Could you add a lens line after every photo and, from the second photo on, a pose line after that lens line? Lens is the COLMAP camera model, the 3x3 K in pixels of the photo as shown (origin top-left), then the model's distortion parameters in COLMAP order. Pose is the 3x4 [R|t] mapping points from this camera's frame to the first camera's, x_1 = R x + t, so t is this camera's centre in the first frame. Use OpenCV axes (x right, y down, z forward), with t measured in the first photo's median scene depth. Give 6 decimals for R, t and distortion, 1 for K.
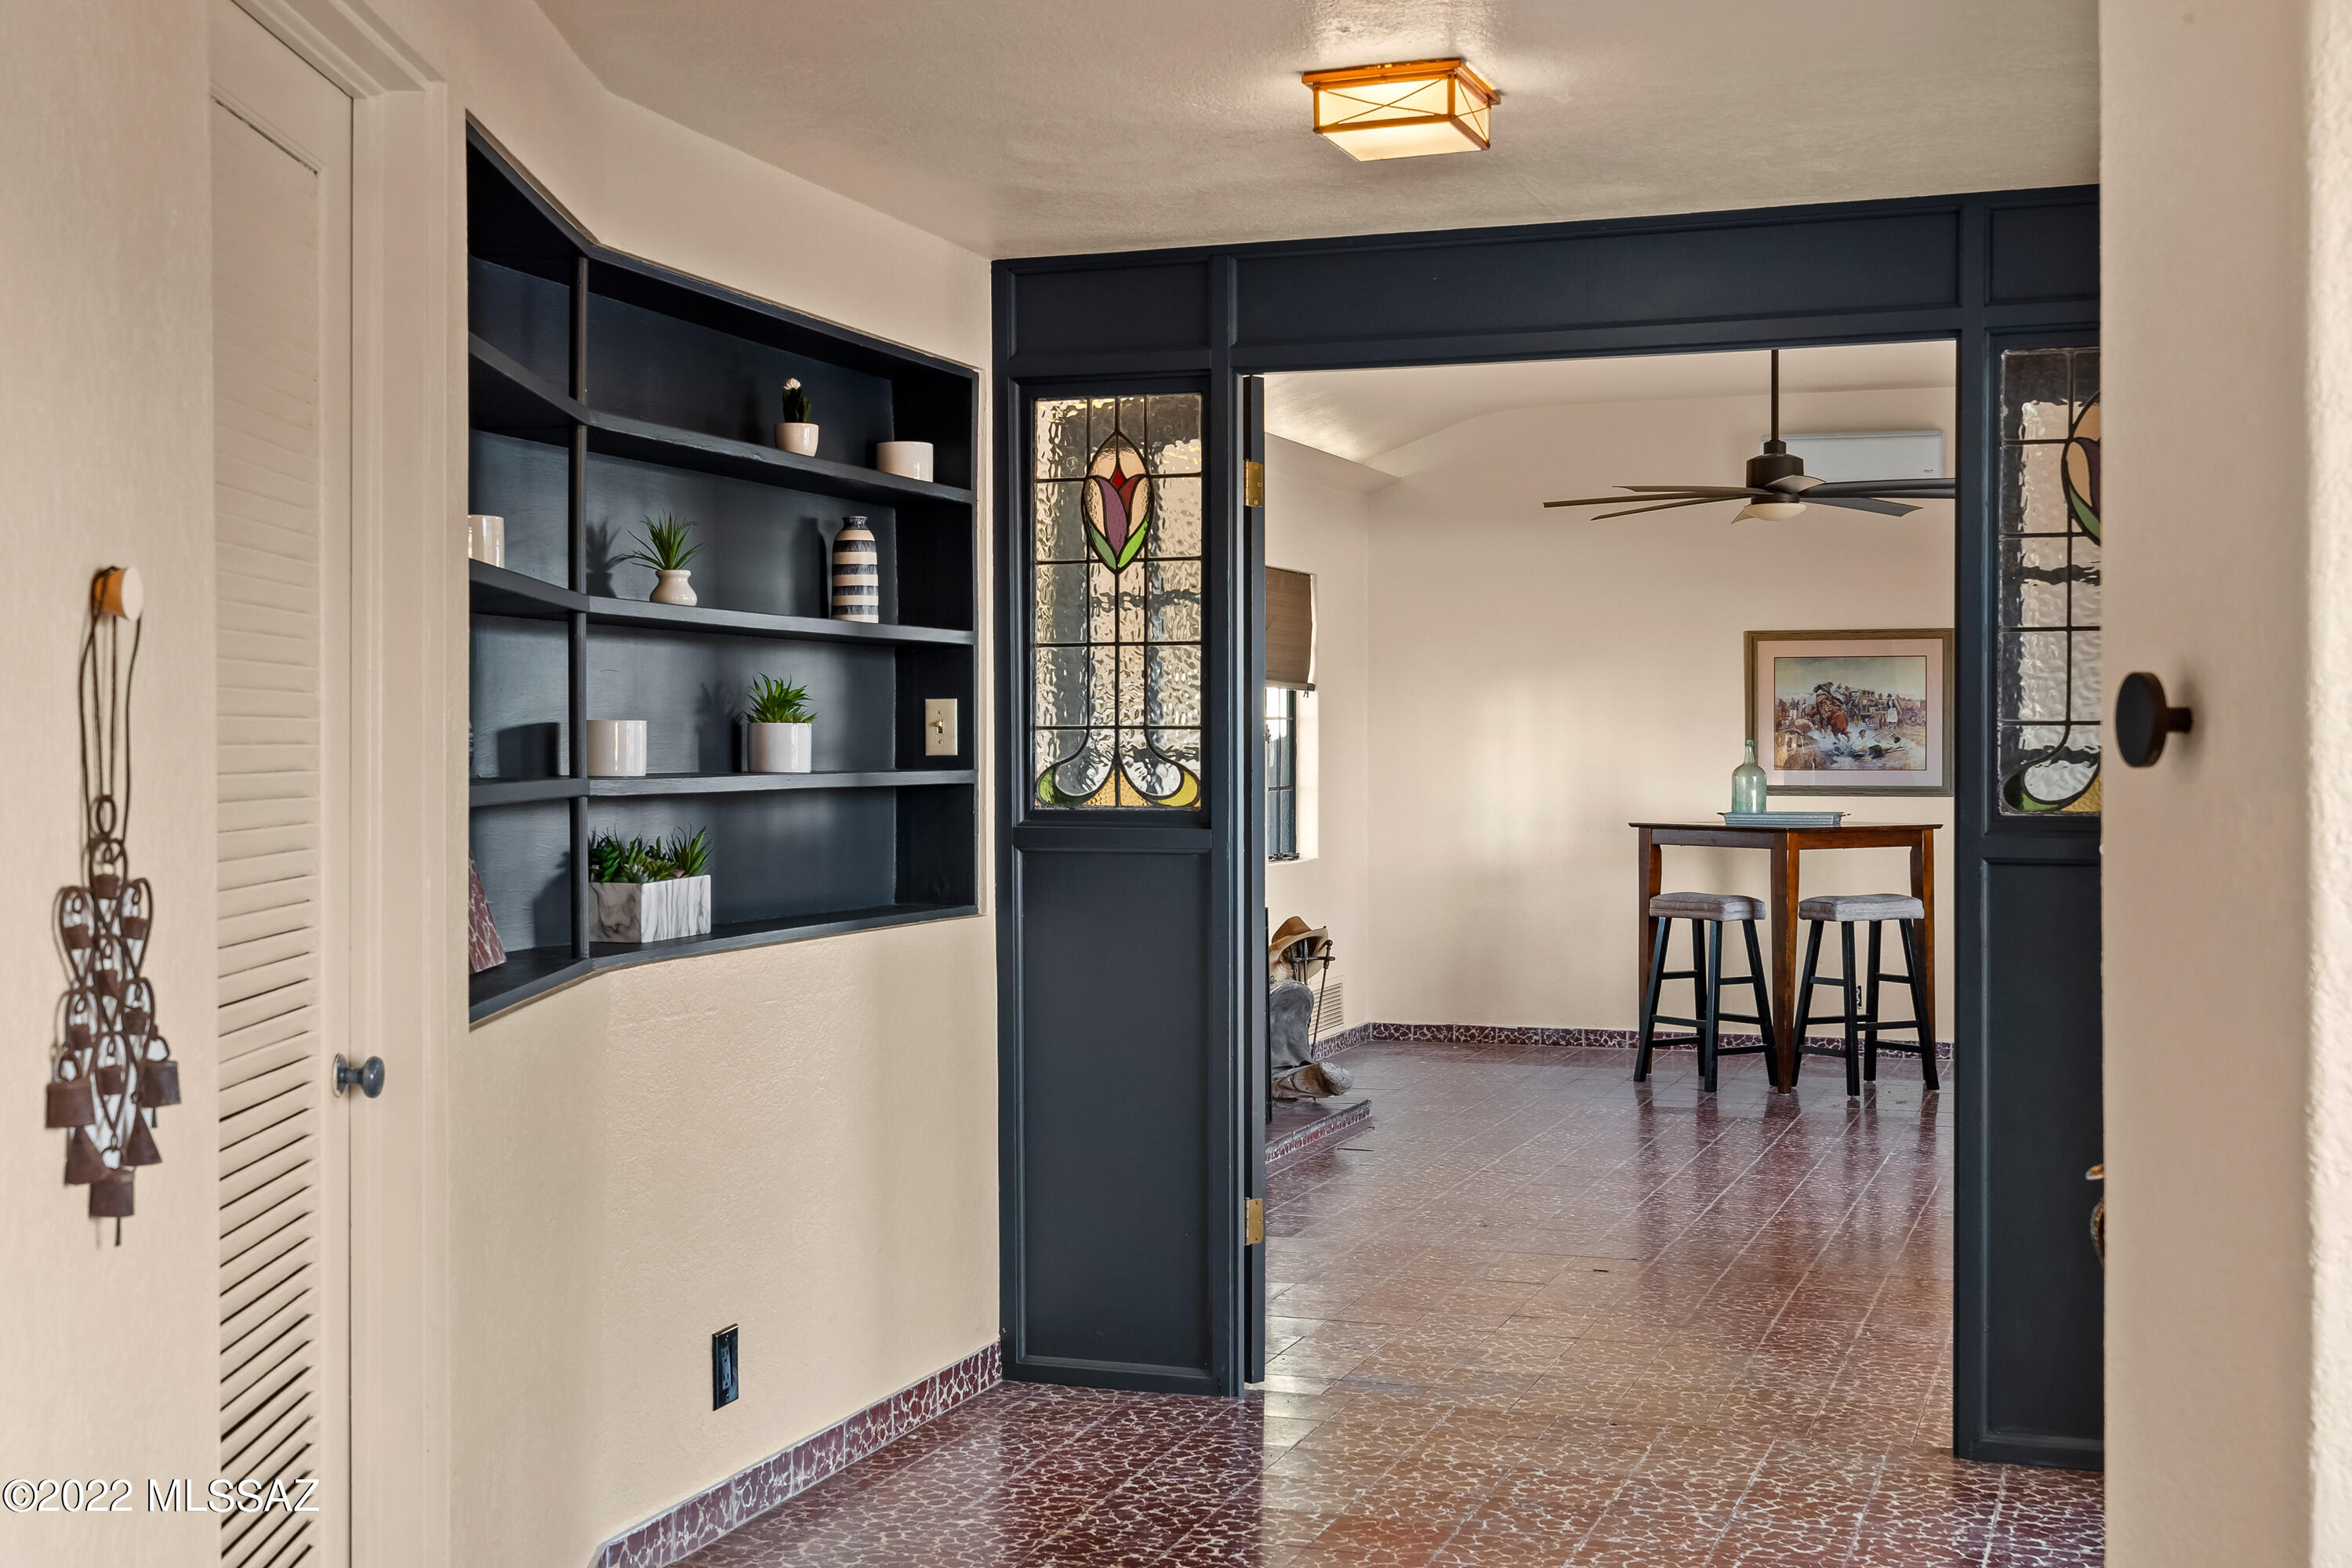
lens RADIAL K [[2707.4, 0, 1163.7], [0, 2707.4, 773.0], [0, 0, 1]] dist [0.005071, 0.000000]
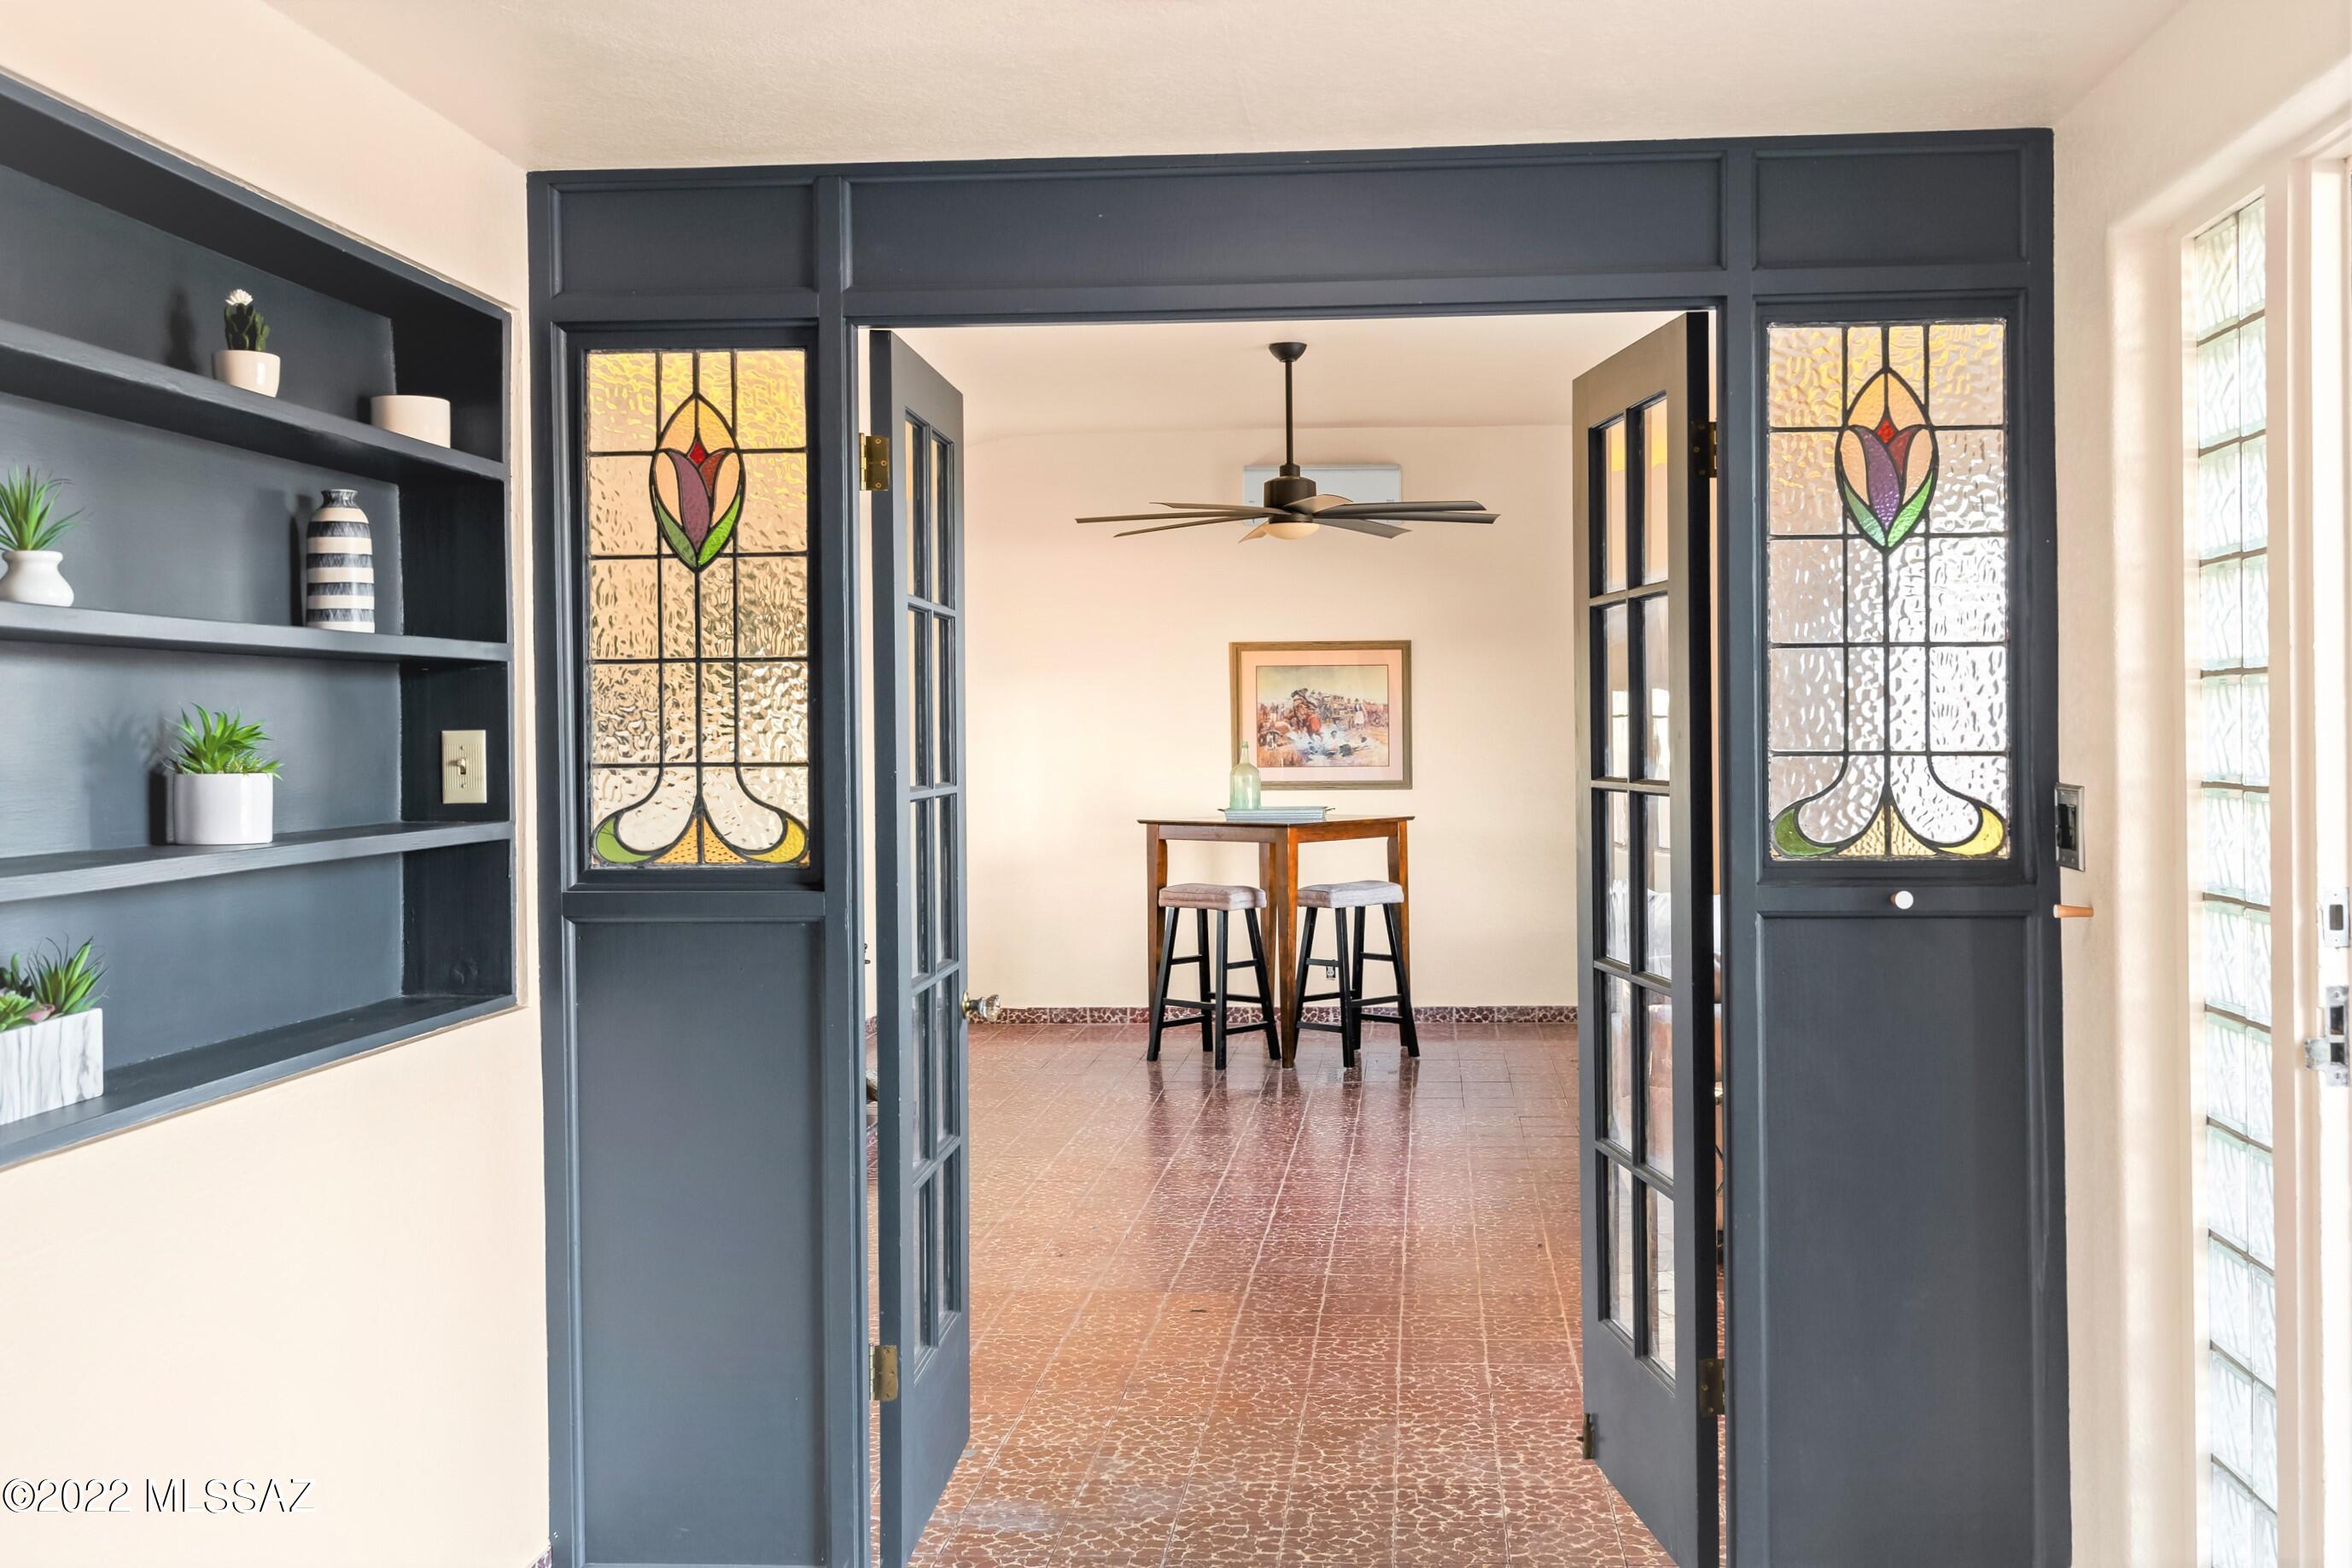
lens RADIAL K [[2106.6, 0, 1244.6], [0, 2106.6, 732.1], [0, 0, 1]] dist [0.003669, 0.011684]
pose [[0.961868, -0.009101, 0.273361, -0.032225], [0.011460, 0.999910, -0.007036, -0.020221], [-0.273272, 0.009901, 0.961886, 0.358613]]
